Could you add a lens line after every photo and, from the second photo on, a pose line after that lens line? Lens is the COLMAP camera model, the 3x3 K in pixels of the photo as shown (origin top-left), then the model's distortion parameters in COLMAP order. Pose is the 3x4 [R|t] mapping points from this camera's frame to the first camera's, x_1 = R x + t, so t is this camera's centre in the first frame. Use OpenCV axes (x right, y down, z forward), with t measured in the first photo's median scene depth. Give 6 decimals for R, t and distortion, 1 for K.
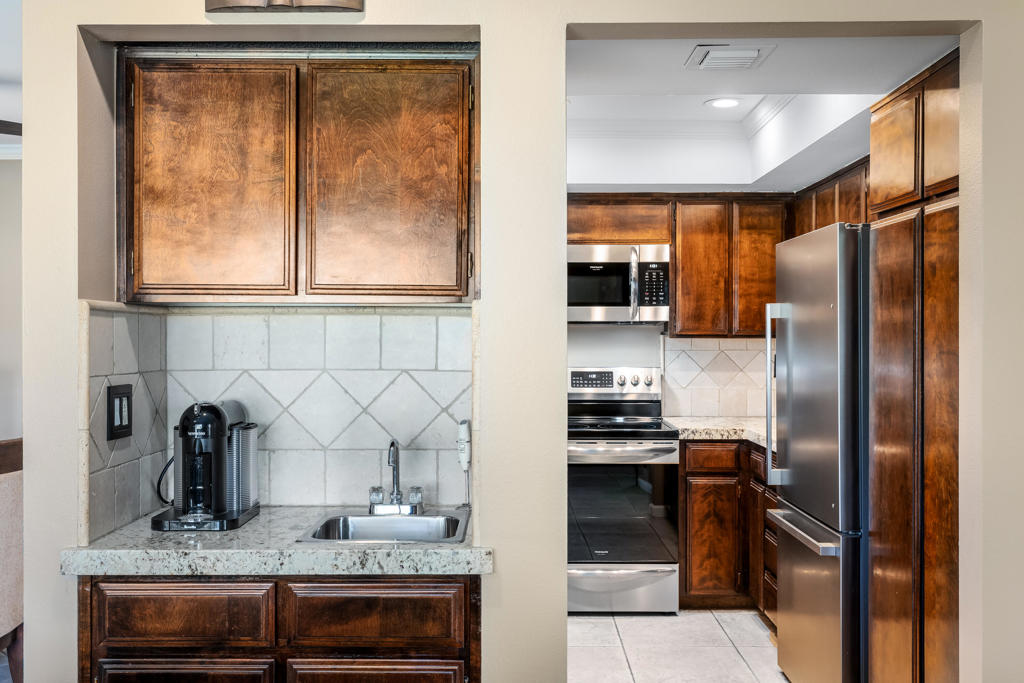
lens RADIAL K [[1023.7, 0, 508.0], [0, 1023.7, 335.8], [0, 0, 1]] dist [0.011129, 0.000000]
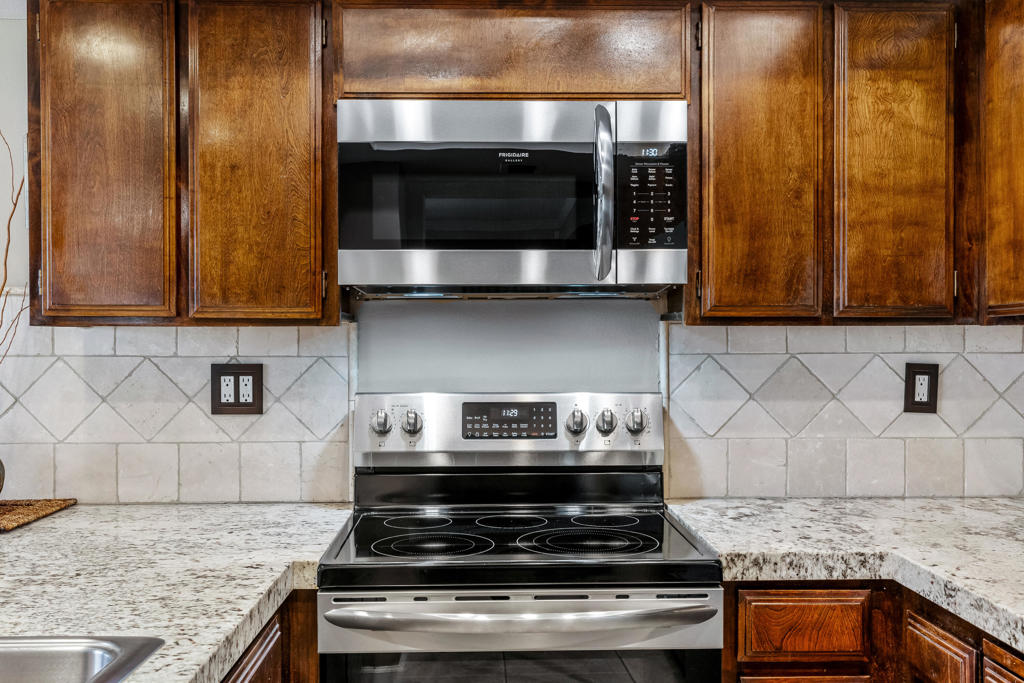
lens RADIAL K [[1023.7, 0, 514.6], [0, 1023.7, 346.0], [0, 0, 1]] dist [0.011129, 0.000000]
pose [[0.999051, -0.003203, 0.043434, 0.067758], [0.003130, 0.999994, 0.001754, 0.010000], [-0.043439, -0.001616, 0.999055, 0.579300]]
